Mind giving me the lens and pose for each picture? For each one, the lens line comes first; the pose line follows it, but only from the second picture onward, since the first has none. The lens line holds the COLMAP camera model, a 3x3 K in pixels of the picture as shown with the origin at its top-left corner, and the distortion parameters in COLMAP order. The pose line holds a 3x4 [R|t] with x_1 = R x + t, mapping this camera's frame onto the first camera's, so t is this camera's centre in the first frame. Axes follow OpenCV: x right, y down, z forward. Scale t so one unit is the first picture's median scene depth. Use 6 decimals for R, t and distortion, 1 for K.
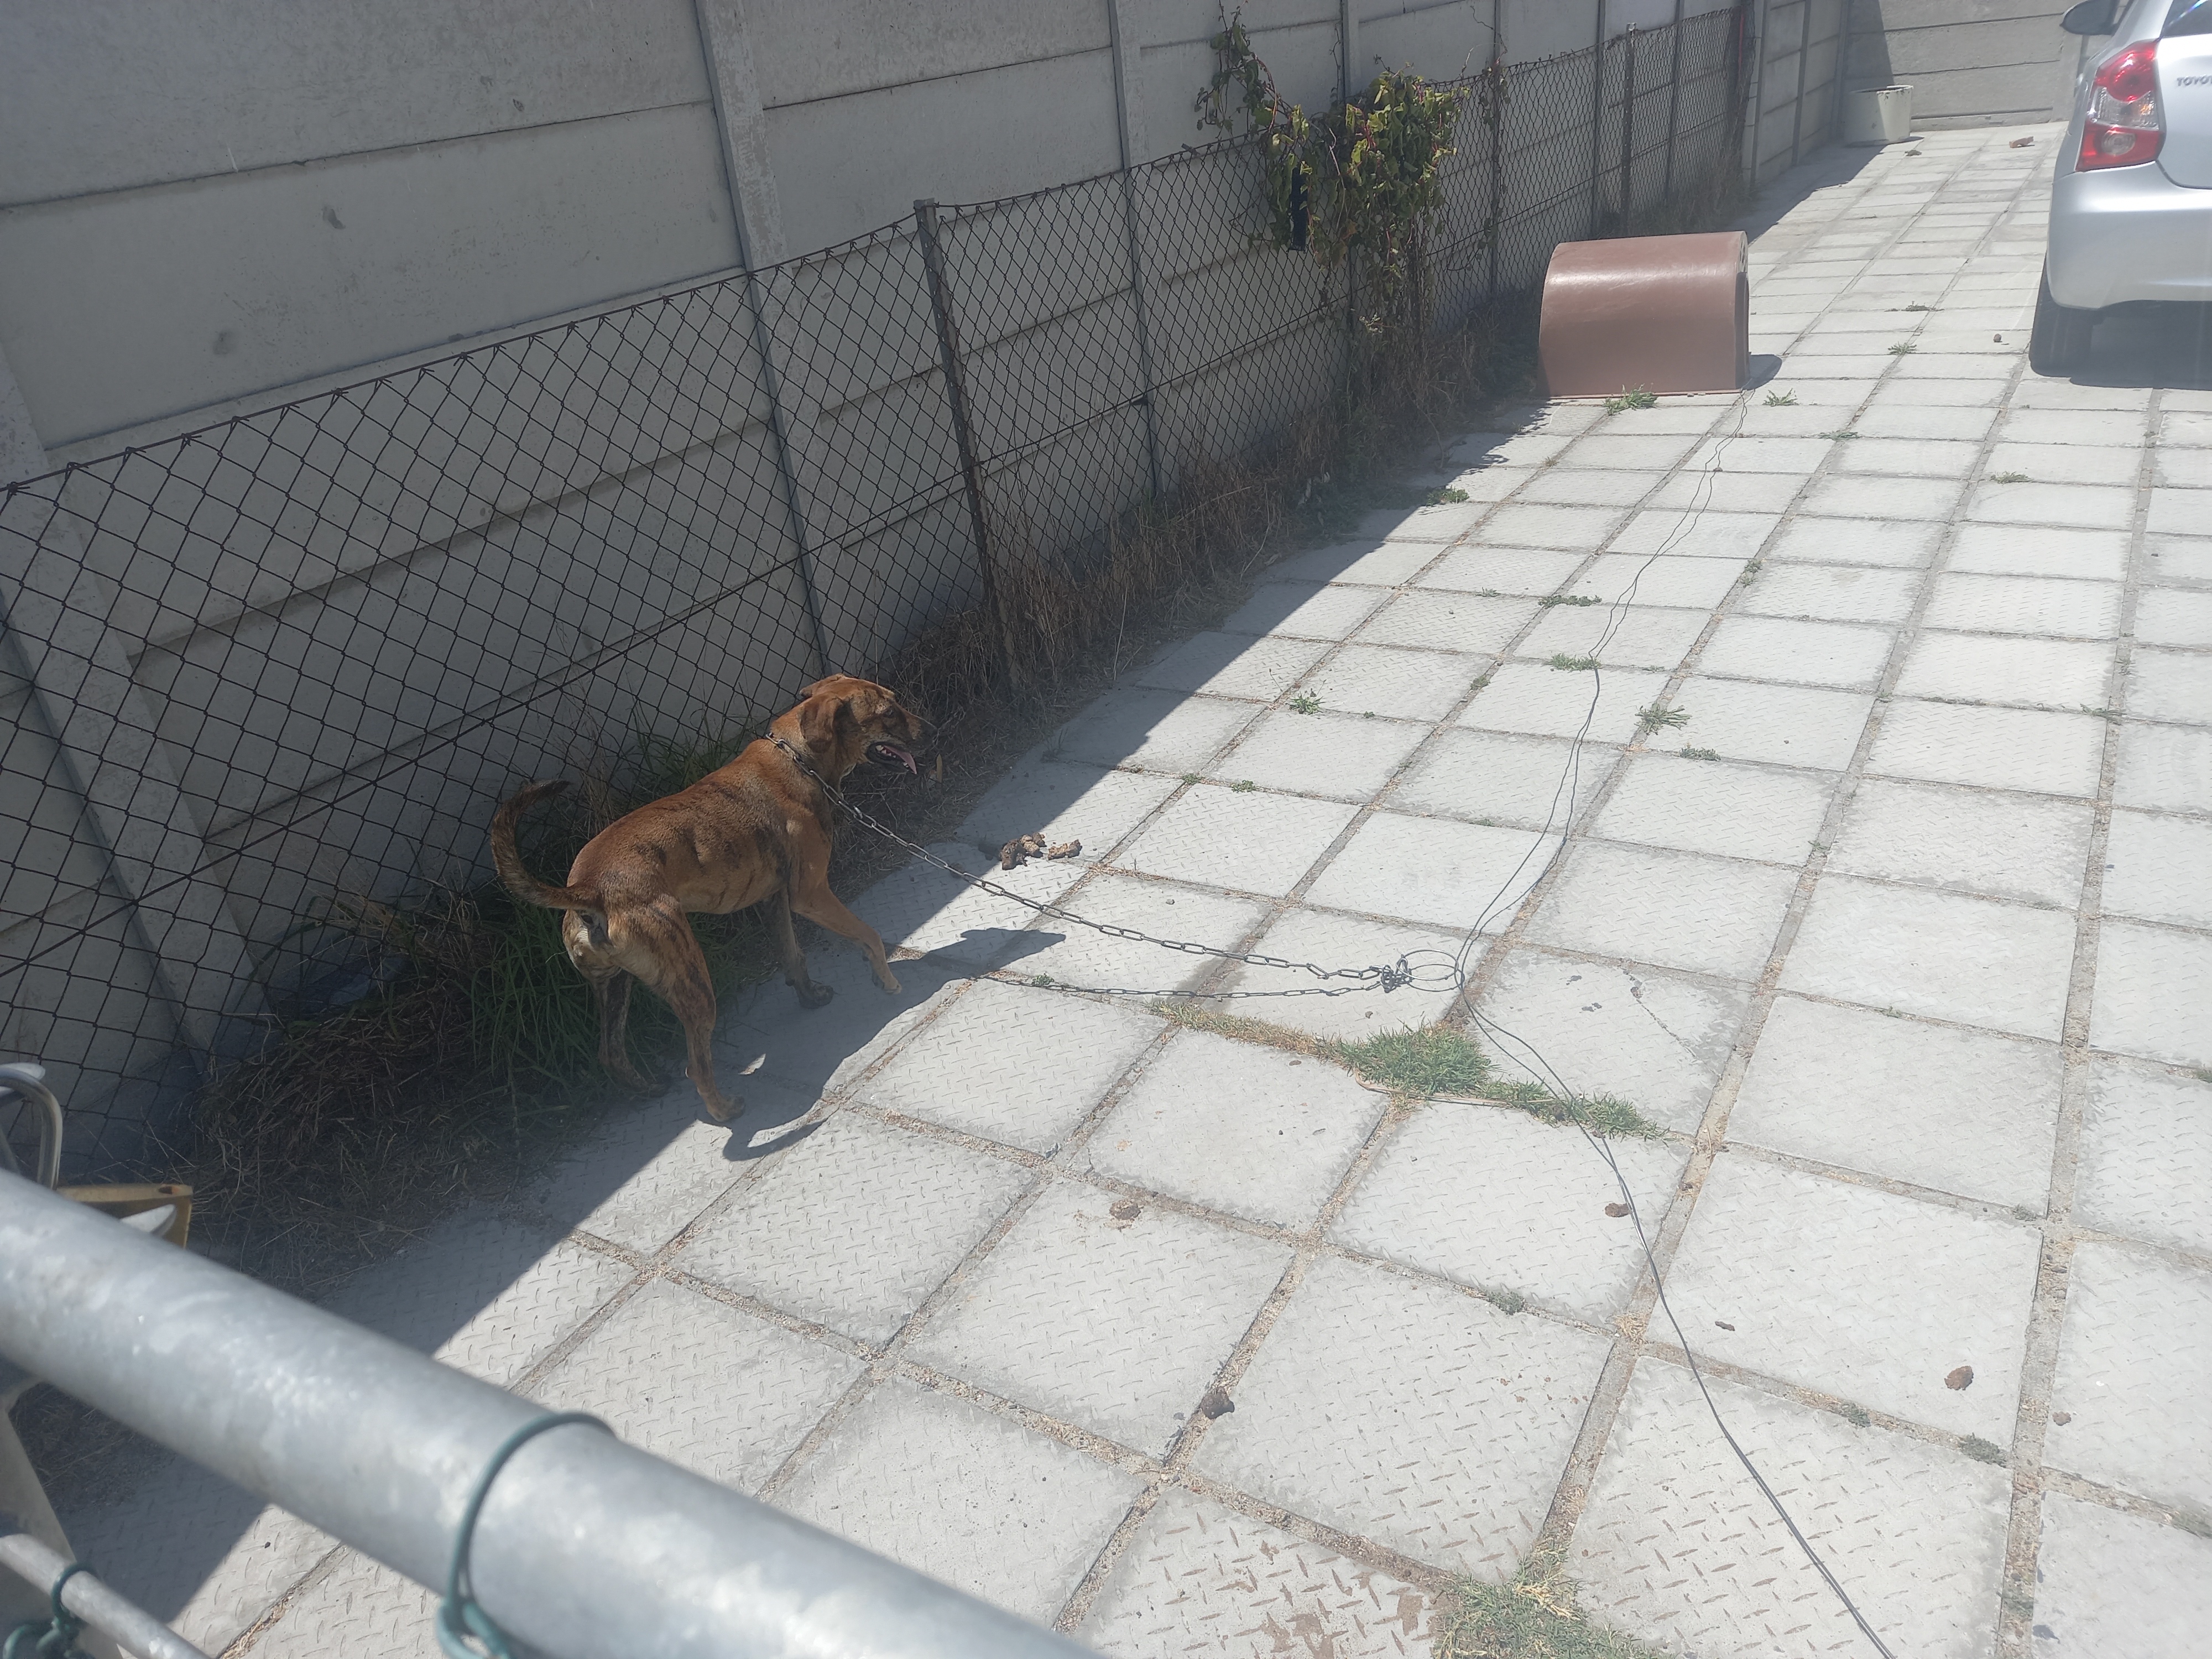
lens RADIAL K [[1658.9, 0, 1106.0], [0, 1658.9, 829.5], [0, 0, 1]] dist [0.087891, -0.096665]
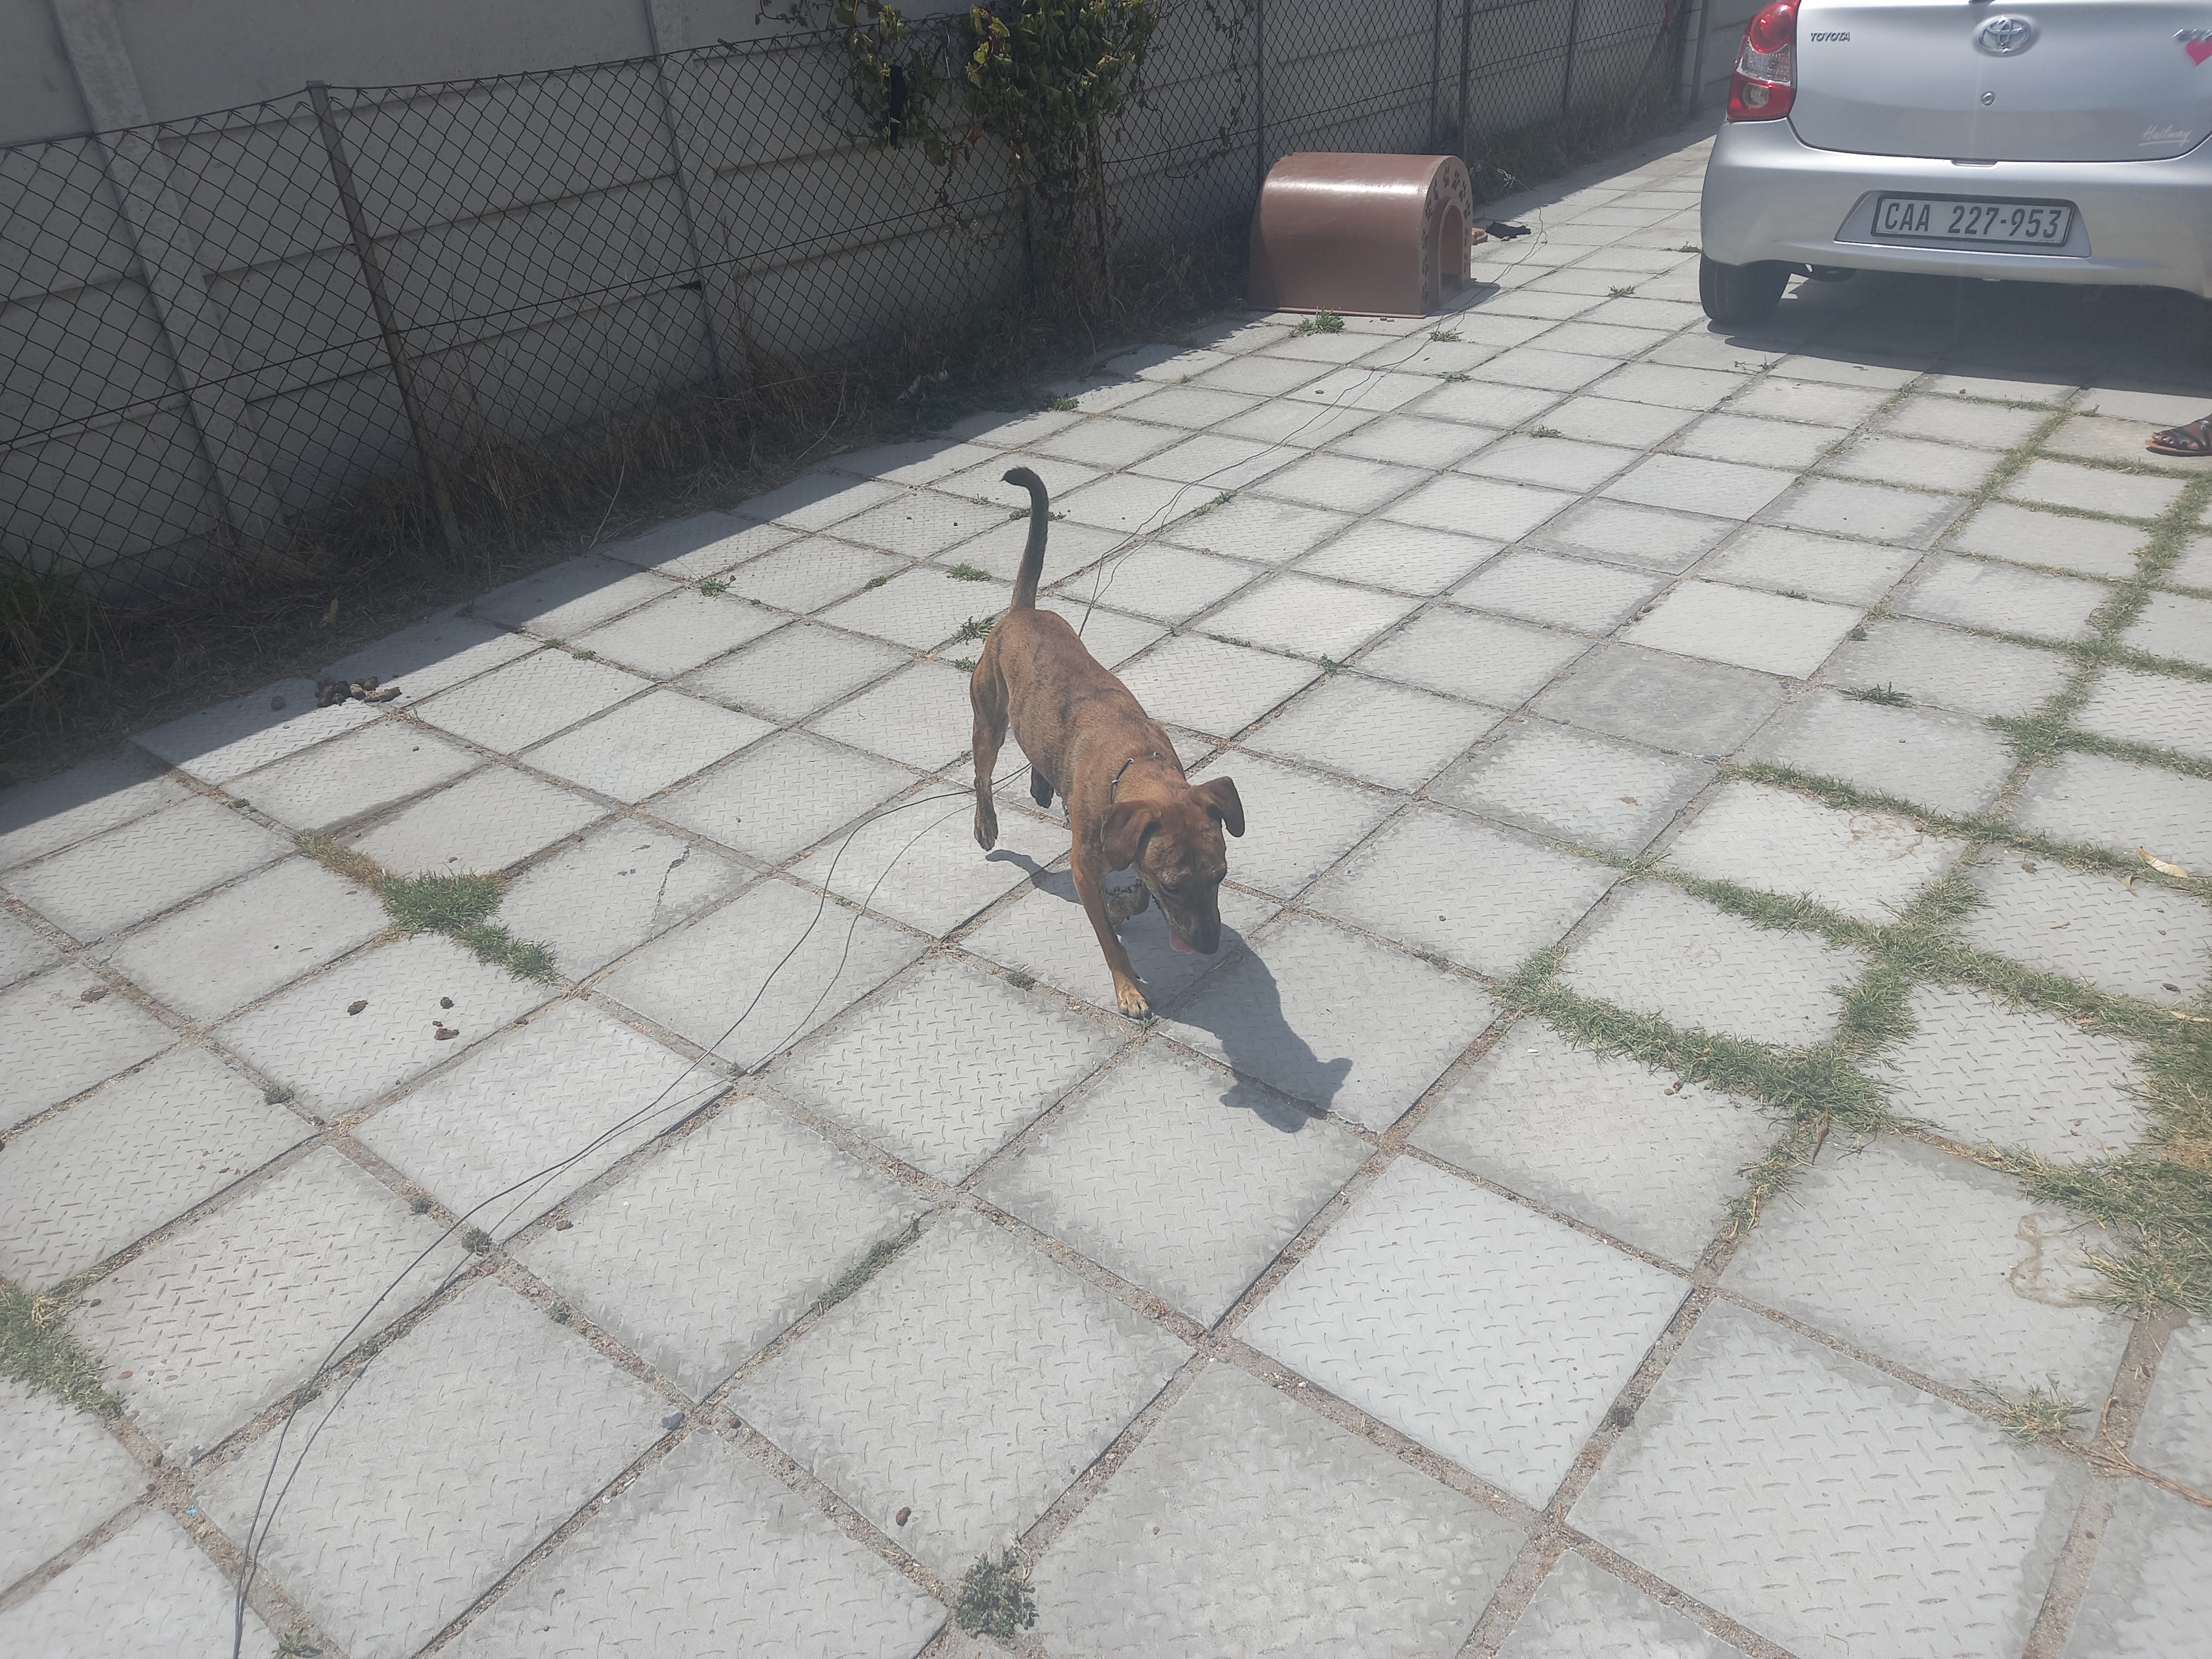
lens RADIAL K [[1658.9, 0, 1106.0], [0, 1658.9, 829.5], [0, 0, 1]] dist [0.087891, -0.096665]
pose [[0.989581, 0.105697, -0.097767, 0.464998], [-0.098407, 0.992193, 0.076613, -0.025926], [0.105101, -0.066194, 0.992256, -0.051270]]
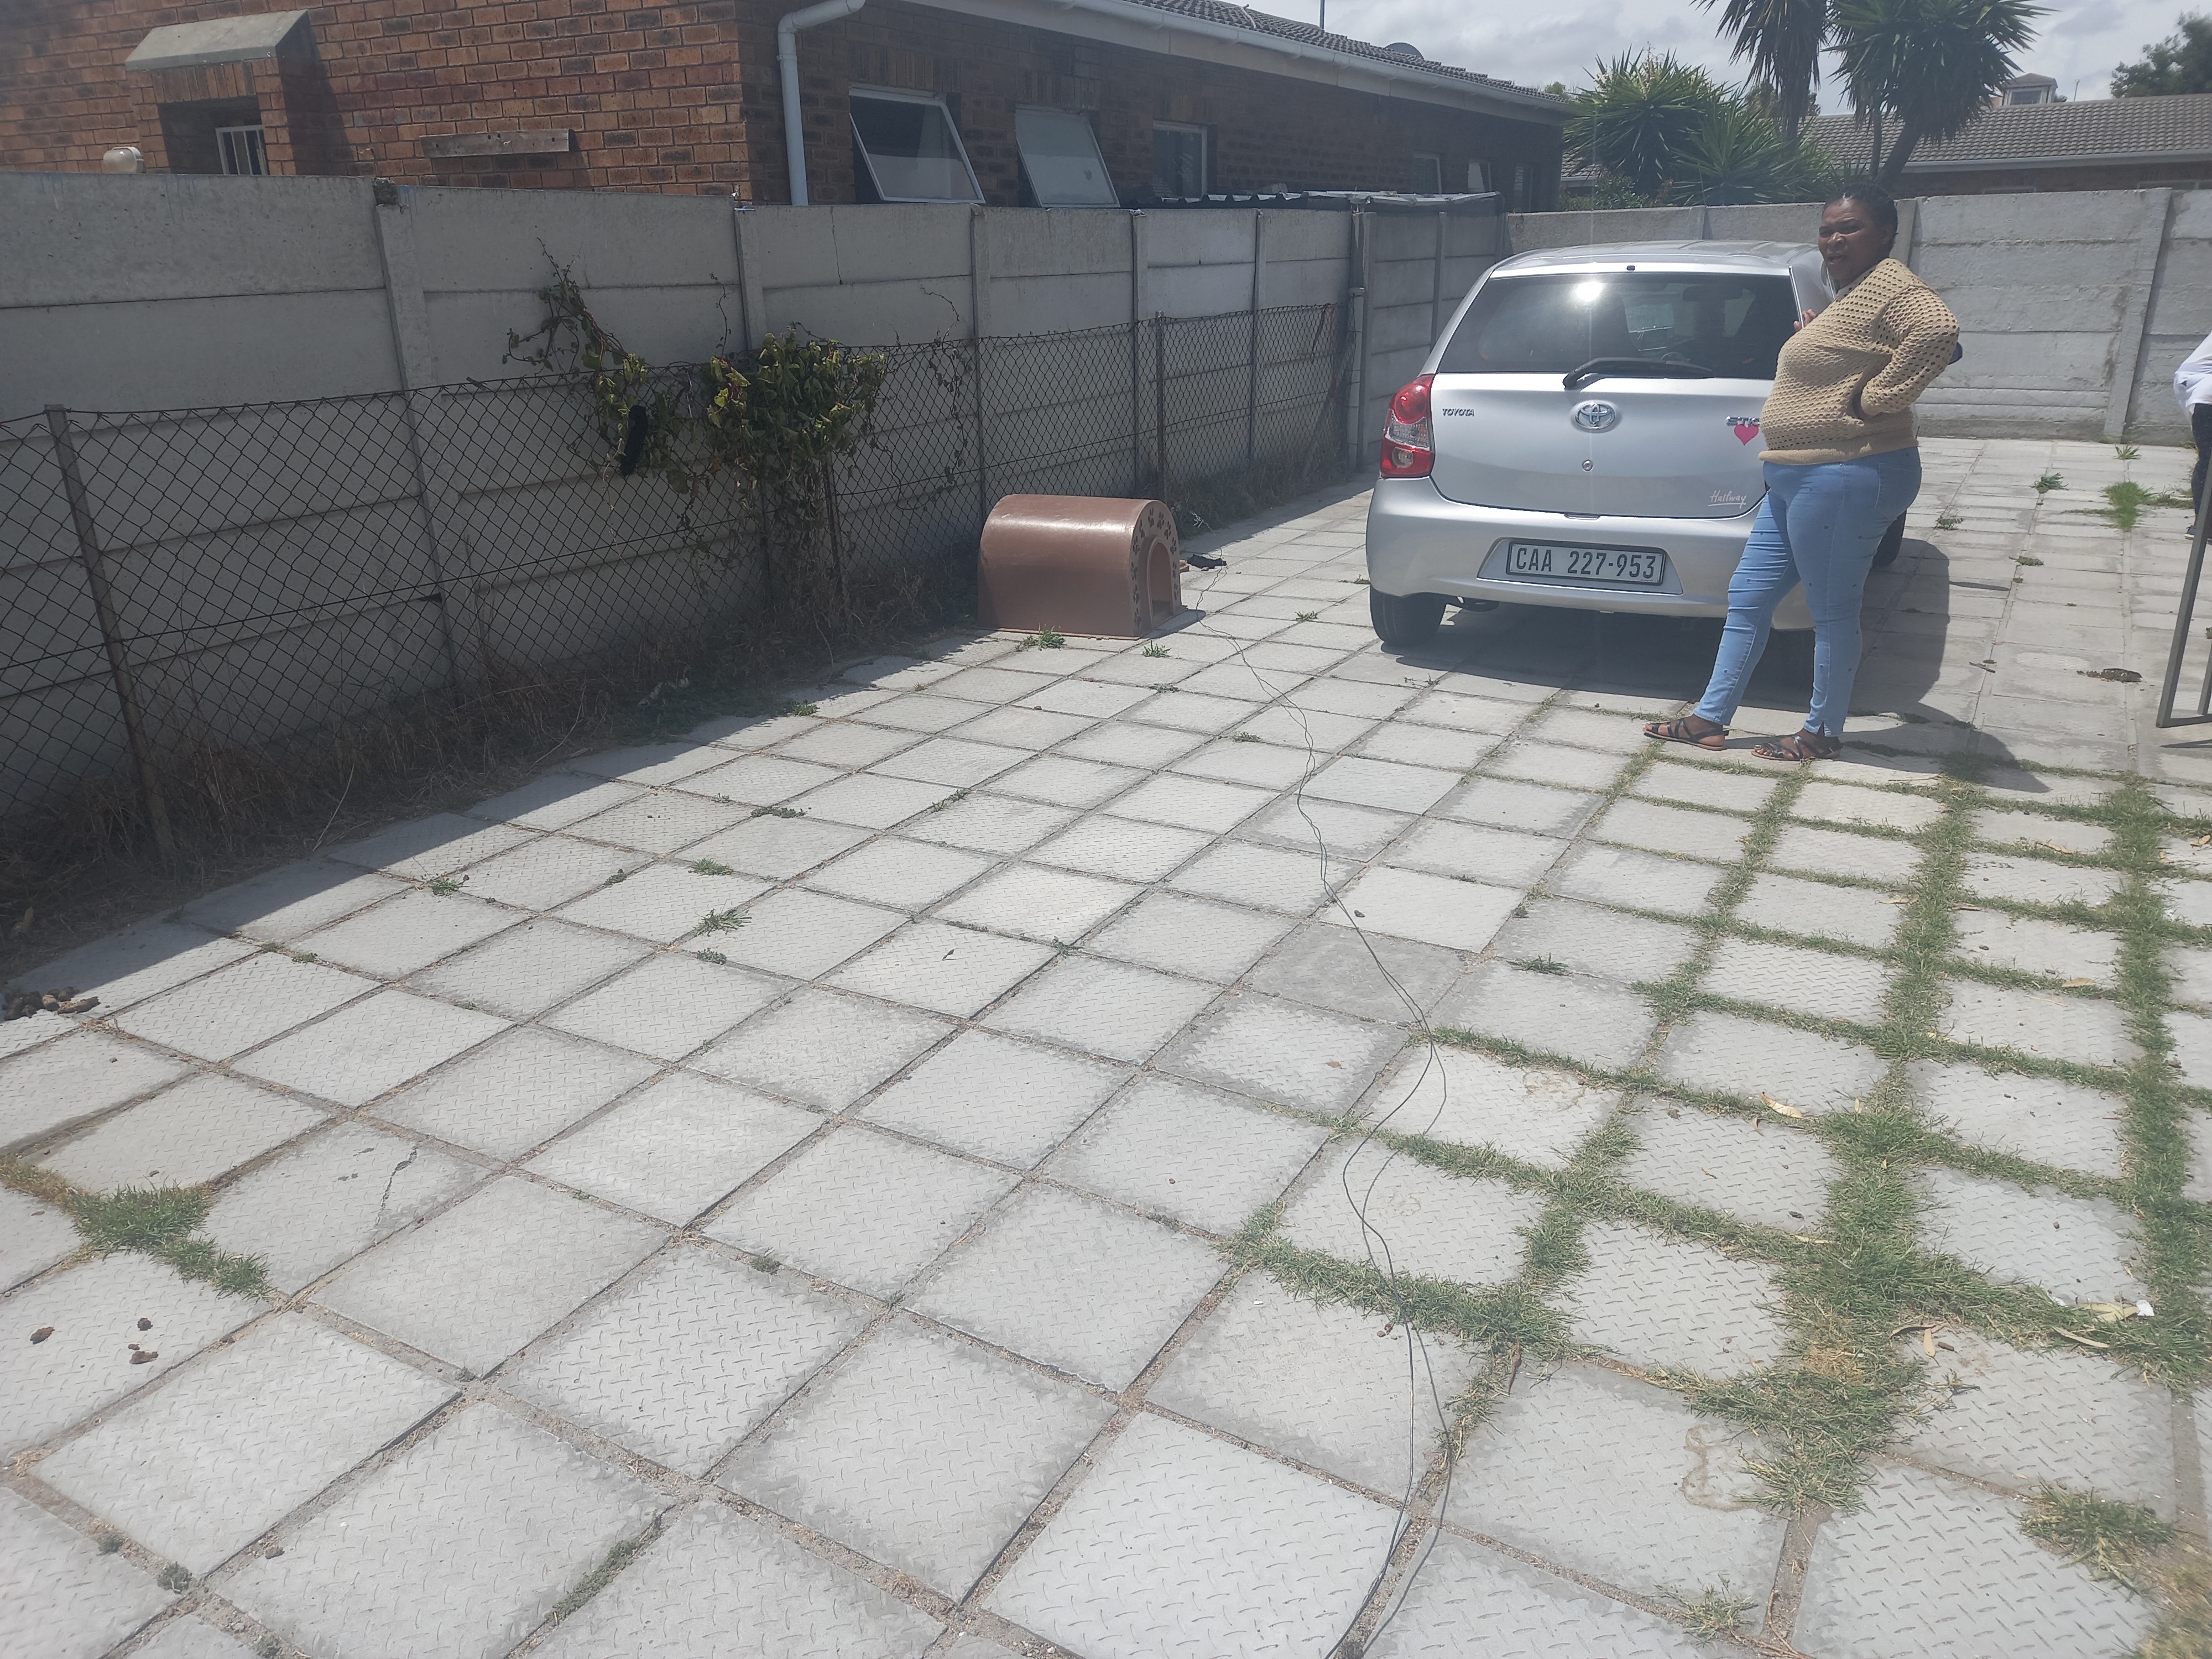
lens RADIAL K [[1636.1, 0, 1120.6], [0, 1636.1, 827.8], [0, 0, 1]] dist [0.098161, -0.119173]
pose [[0.995656, 0.077217, 0.052033, 0.466990], [-0.070947, 0.991045, -0.113125, -0.021317], [-0.060302, 0.108941, 0.992217, -0.087362]]
